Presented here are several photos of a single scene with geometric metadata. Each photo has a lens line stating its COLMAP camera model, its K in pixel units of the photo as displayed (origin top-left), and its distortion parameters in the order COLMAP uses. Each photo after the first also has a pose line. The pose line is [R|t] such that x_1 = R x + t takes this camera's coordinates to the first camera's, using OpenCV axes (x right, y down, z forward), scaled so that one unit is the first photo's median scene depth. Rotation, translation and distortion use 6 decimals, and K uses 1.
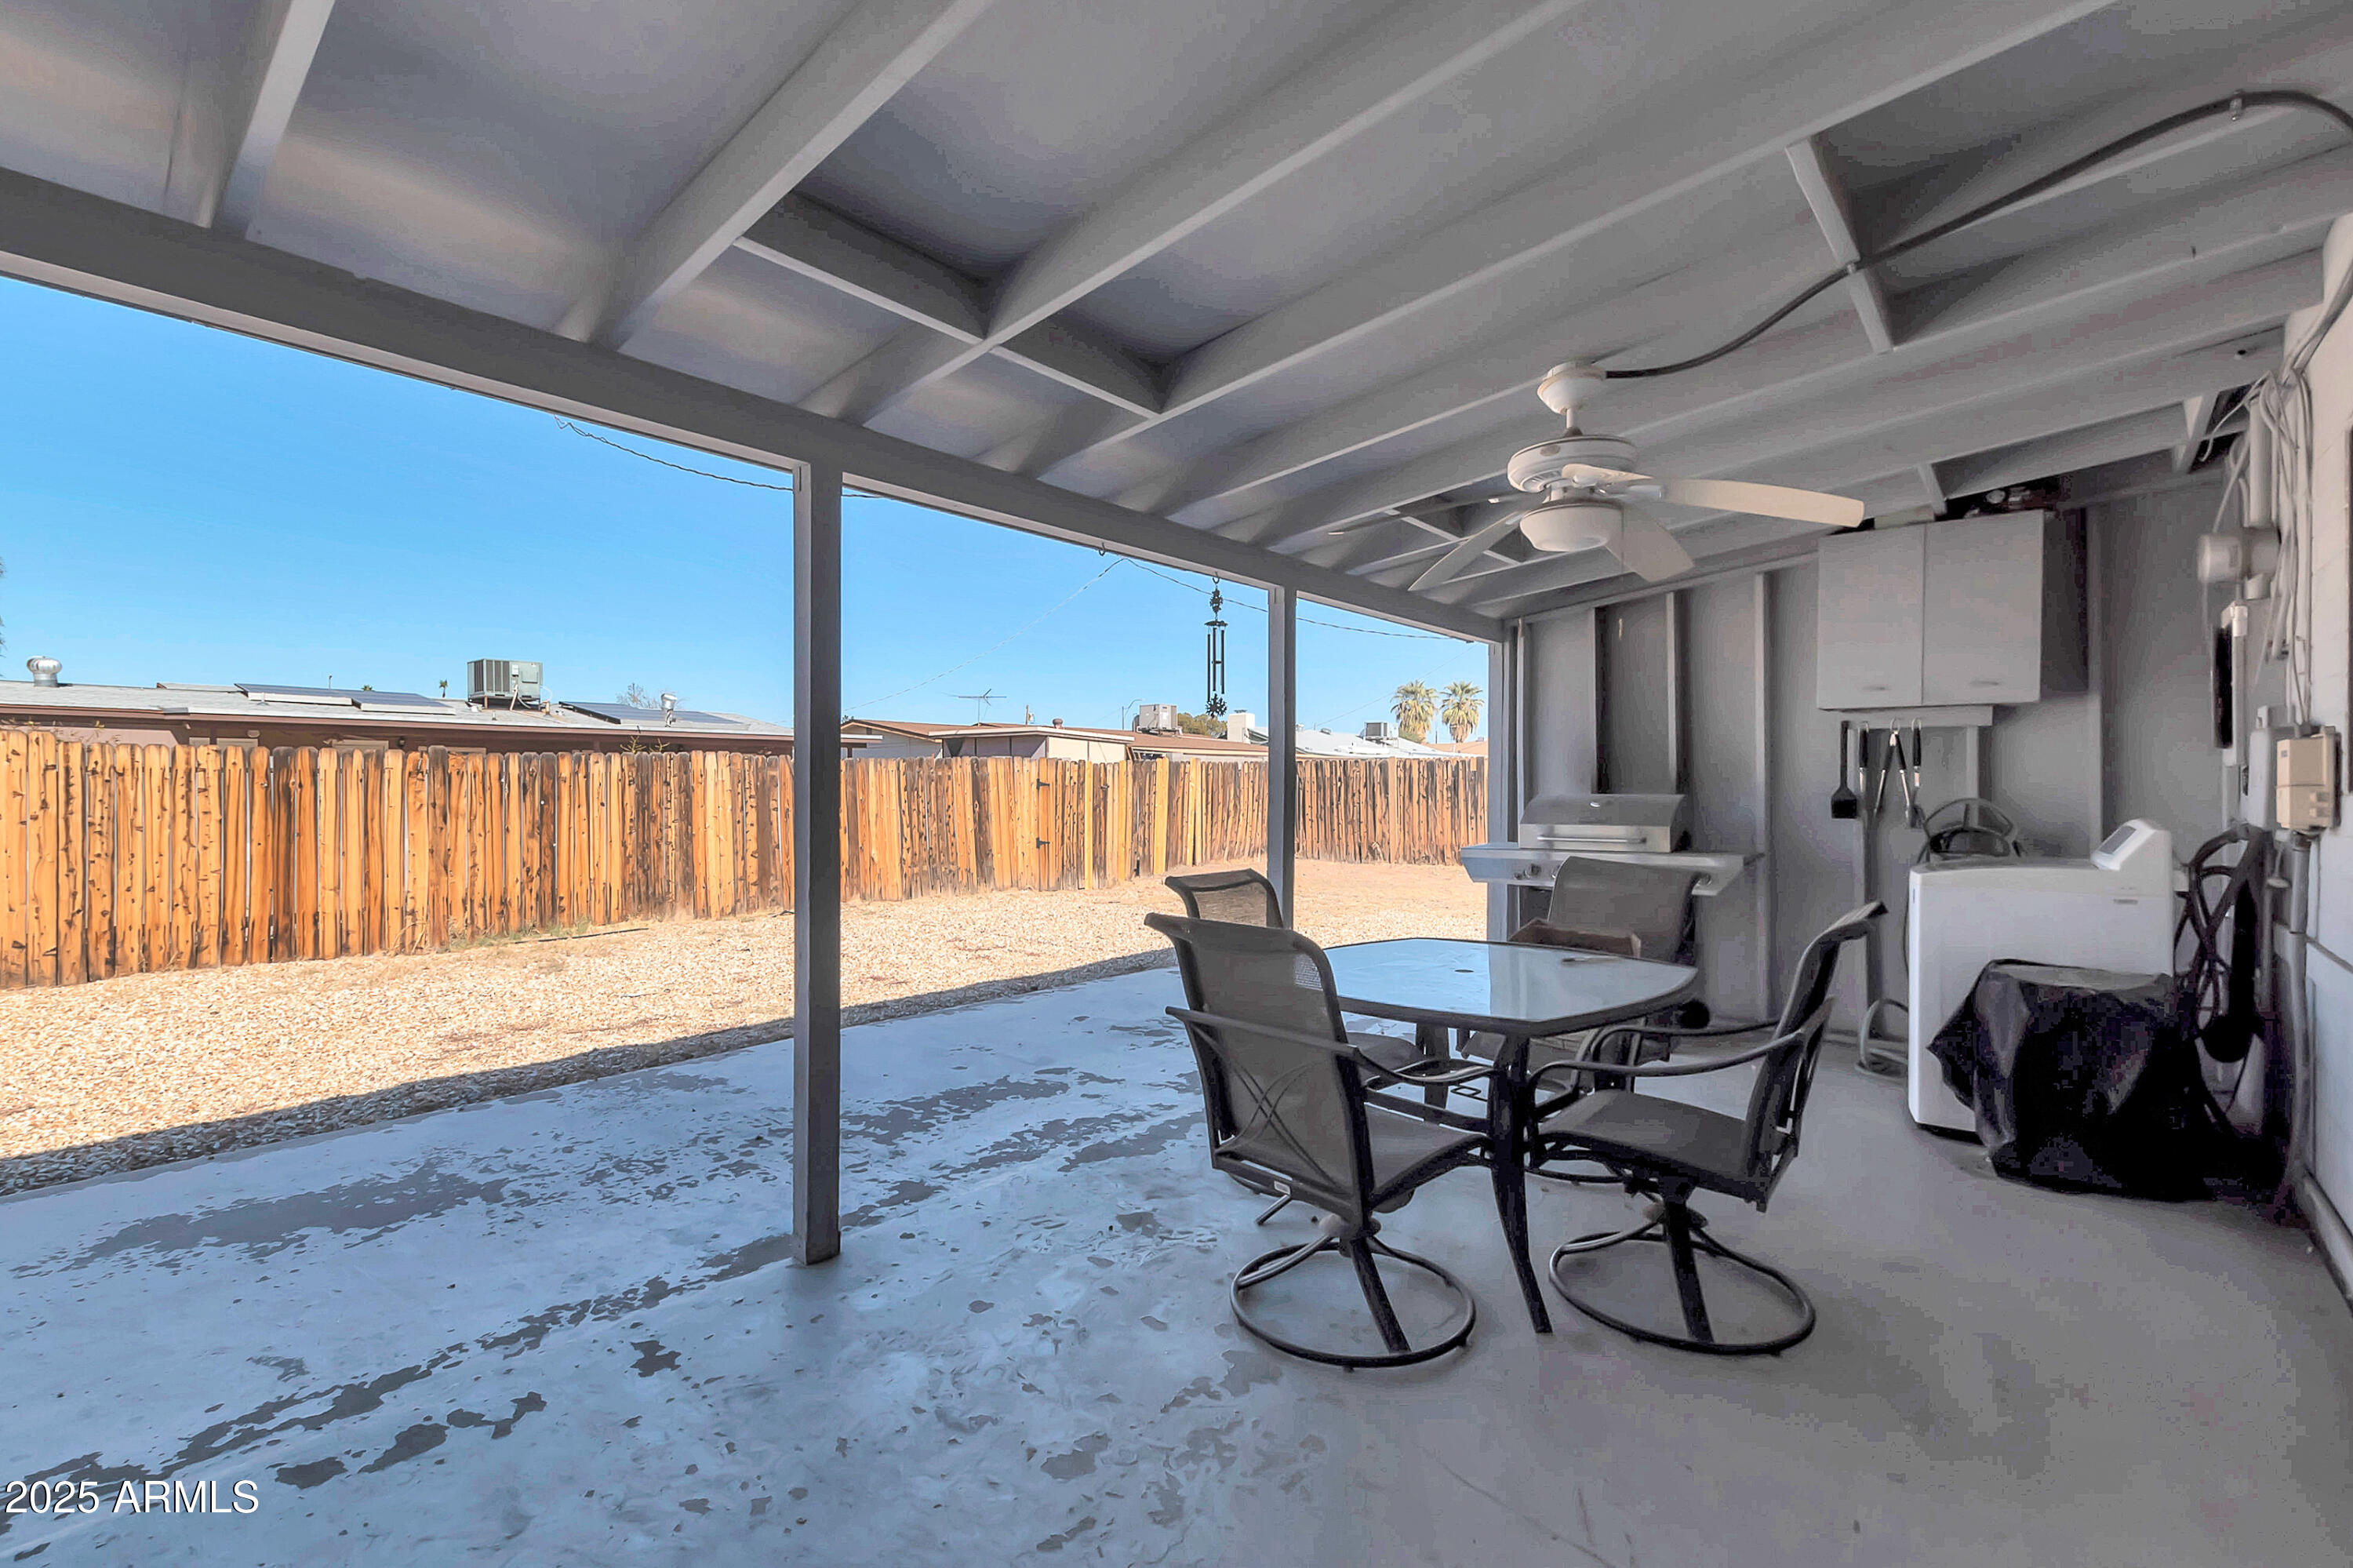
lens RADIAL K [[1017.9, 0, 1178.5], [0, 1017.9, 790.8], [0, 0, 1]] dist [0.004946, -0.001000]
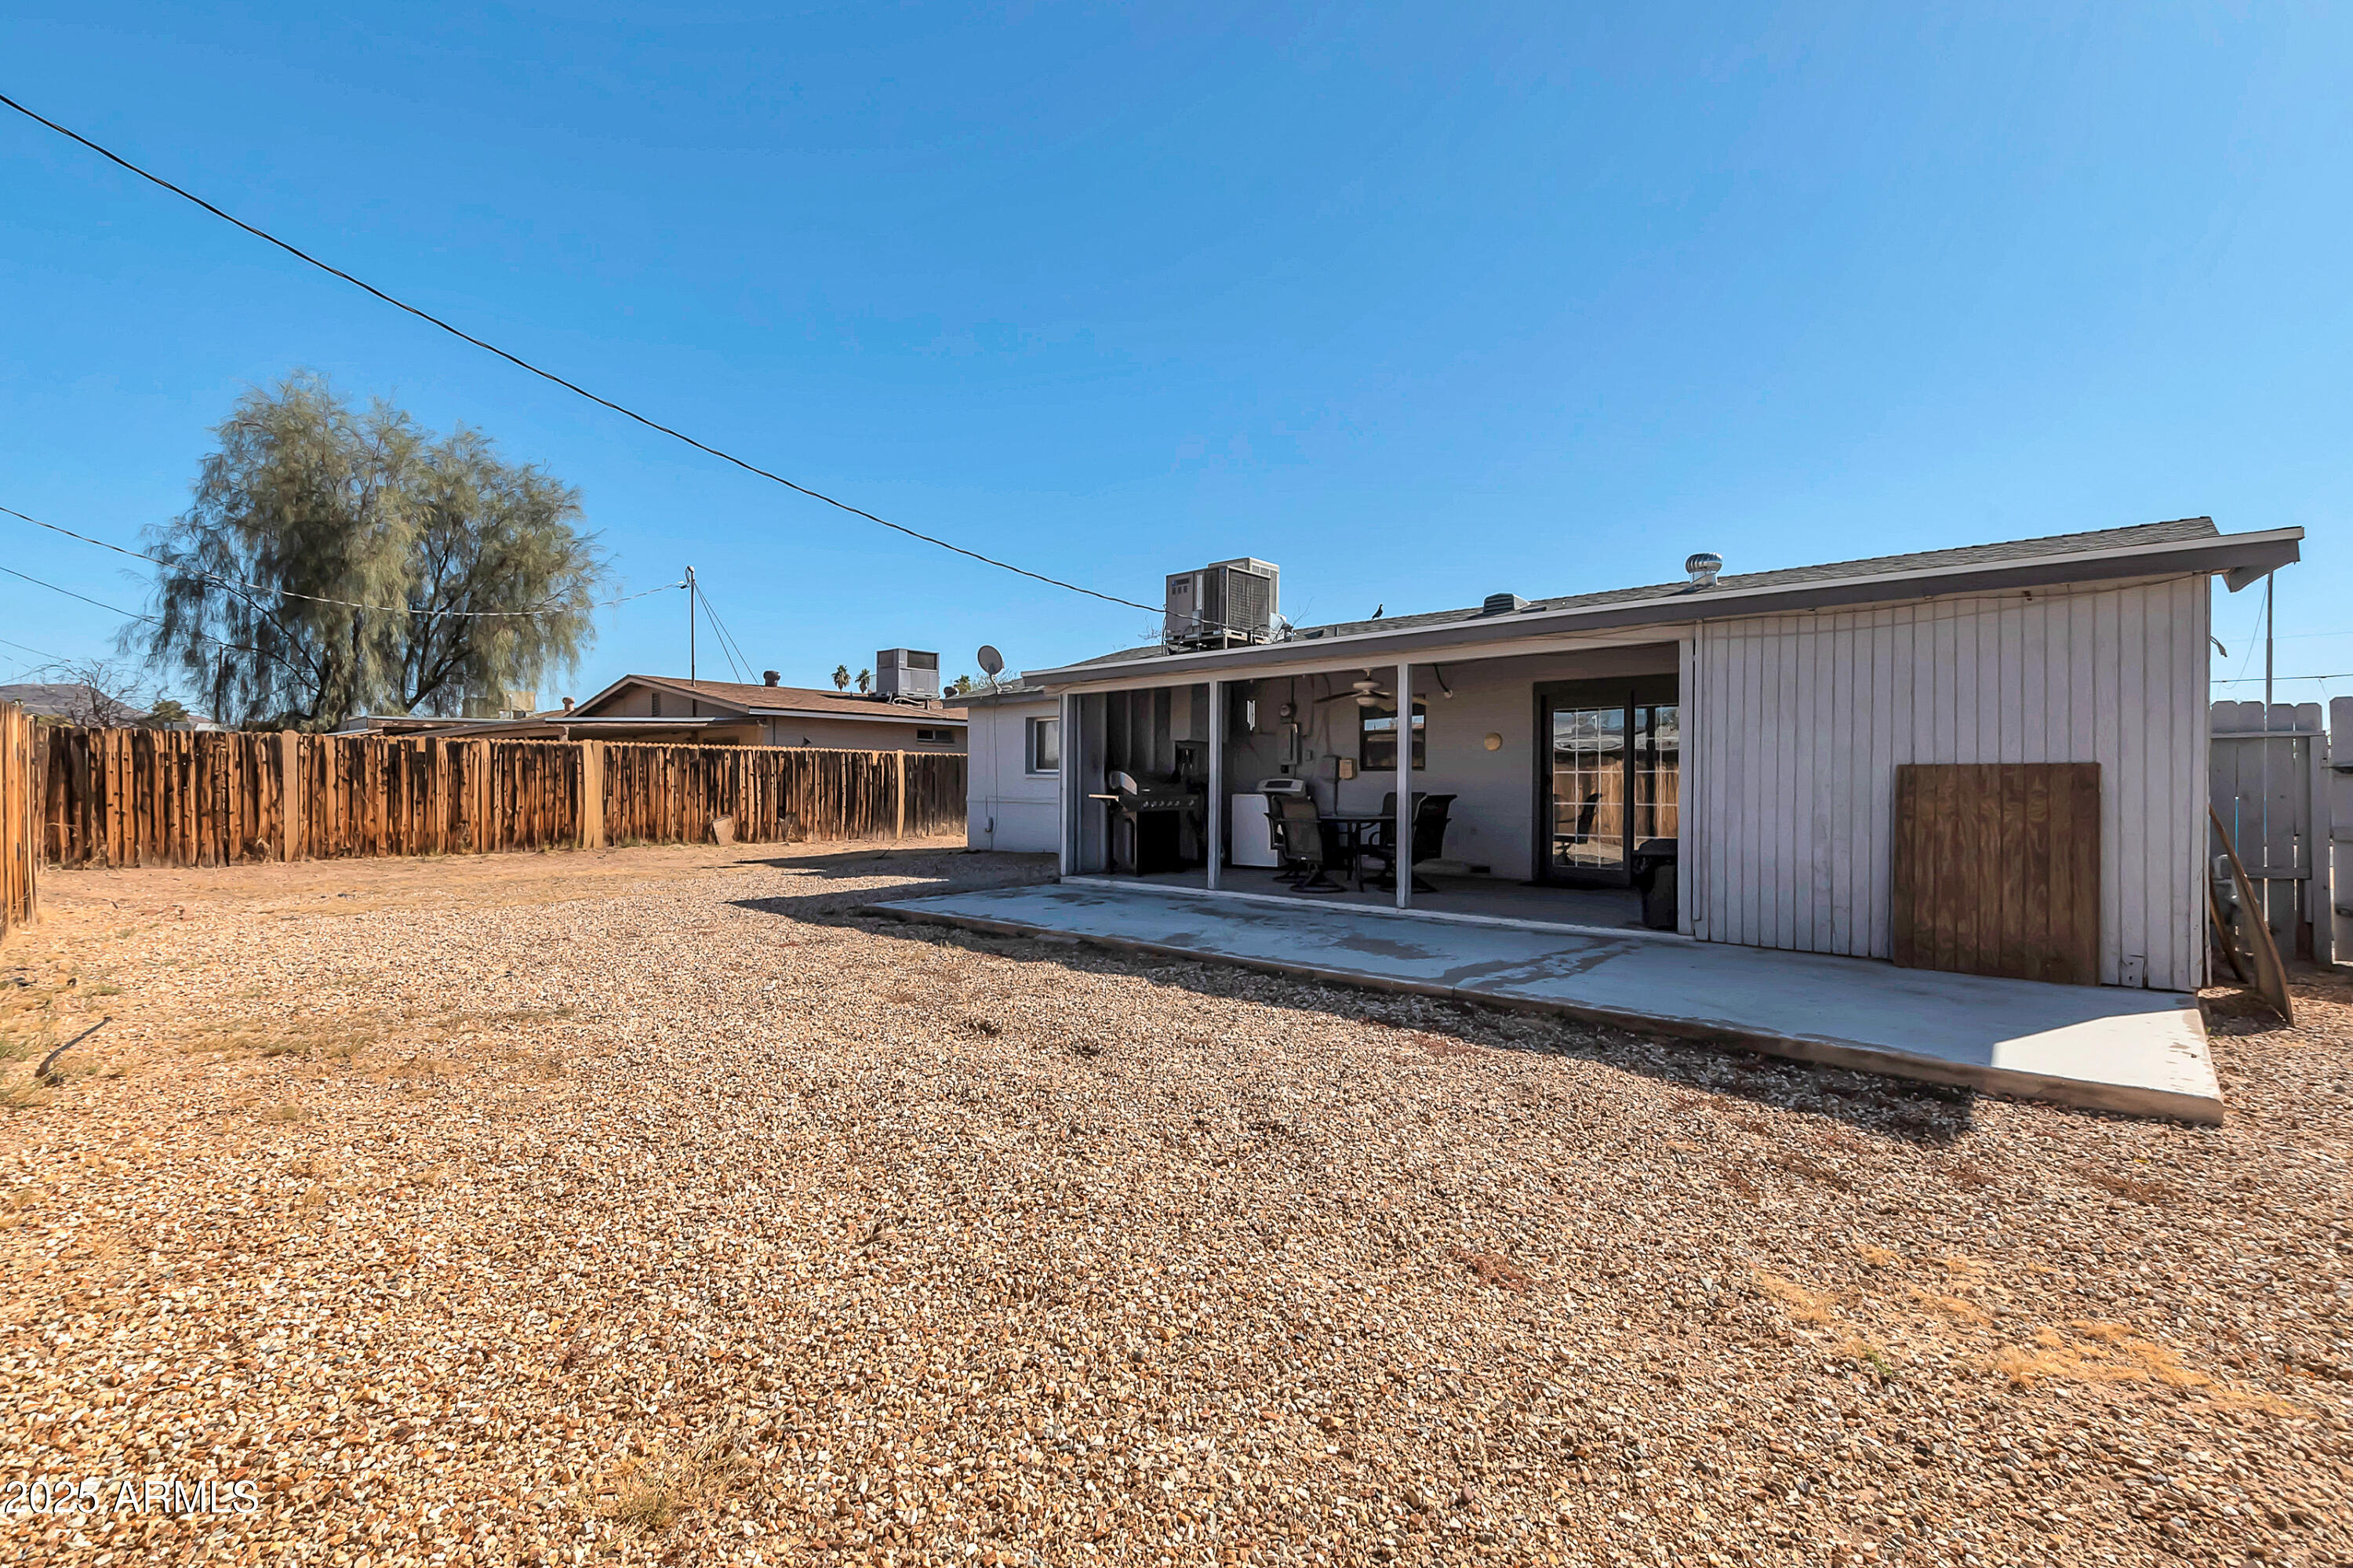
lens RADIAL K [[1017.9, 0, 1185.4], [0, 1017.9, 792.1], [0, 0, 1]] dist [0.004946, -0.001000]
pose [[0.034024, -0.005195, 0.999408, -1.172953], [0.001068, 0.999986, 0.005162, 0.024499], [-0.999420, 0.000892, 0.034029, 0.515796]]
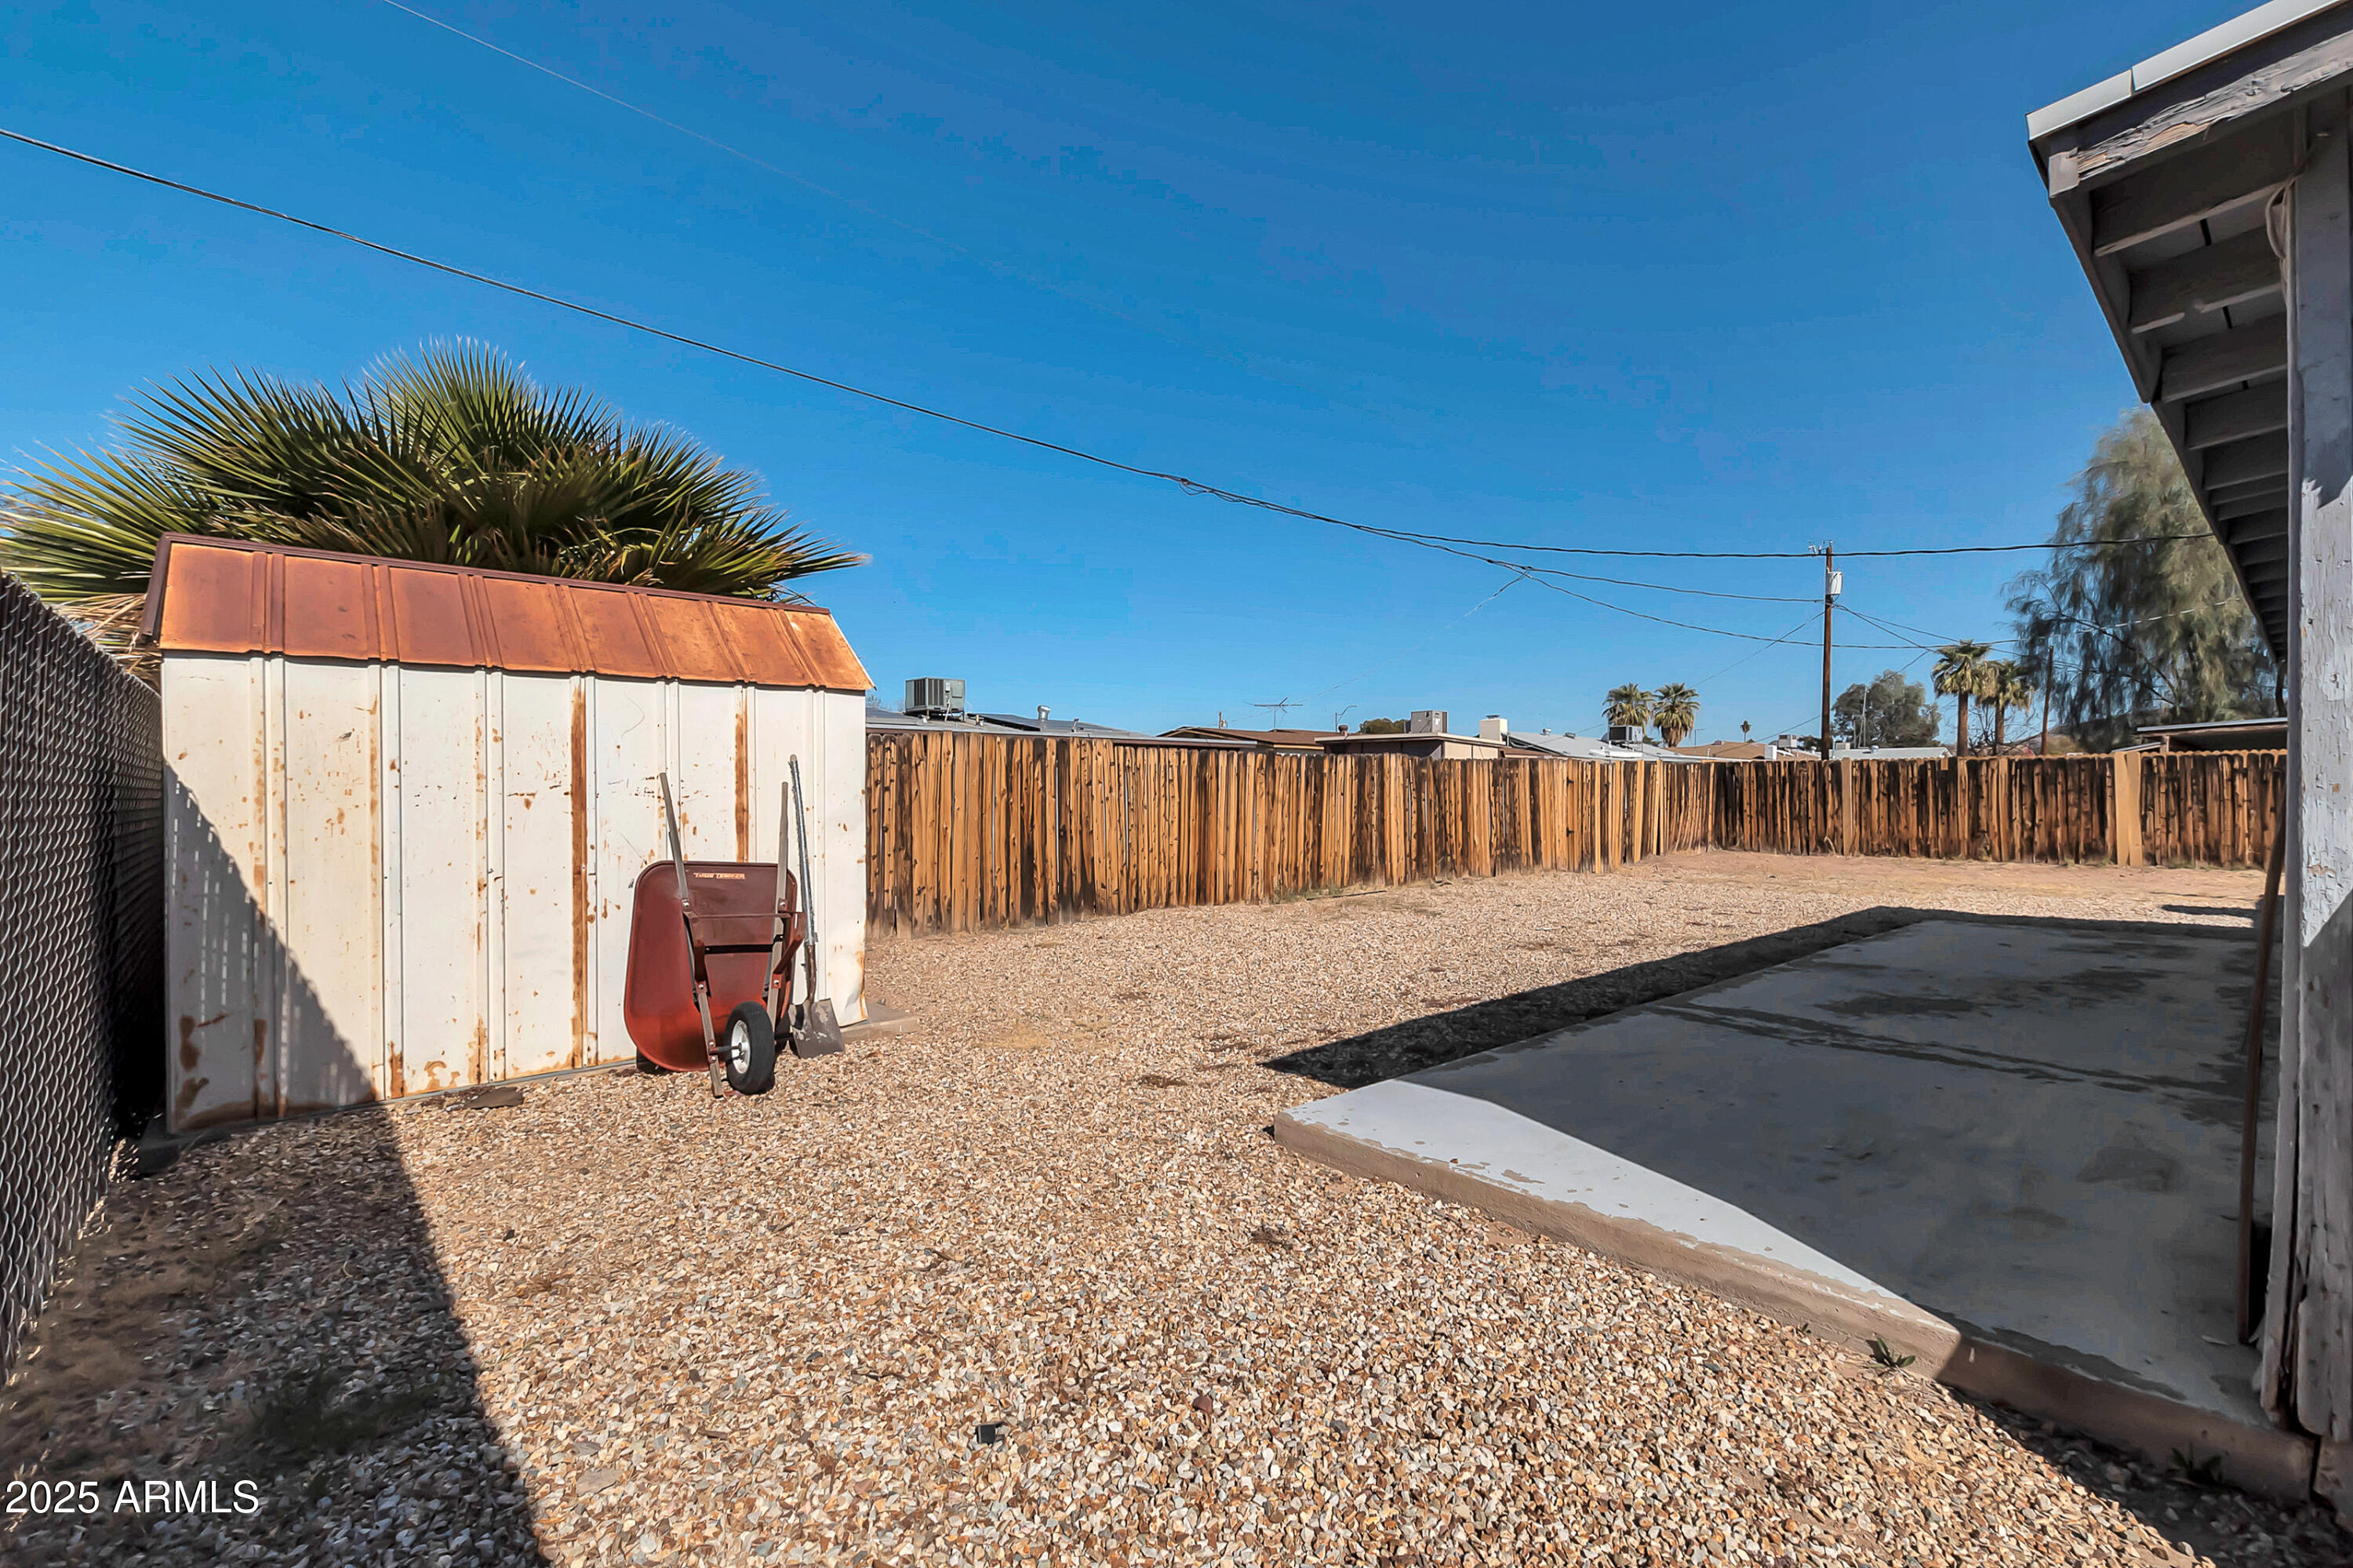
lens RADIAL K [[1017.9, 0, 1174.0], [0, 1017.9, 786.5], [0, 0, 1]] dist [0.004946, -0.001000]
pose [[0.991071, 0.001294, -0.133326, -0.718907], [-0.002575, 0.999952, -0.009436, 0.019251], [0.133307, 0.009695, 0.991027, -0.354771]]
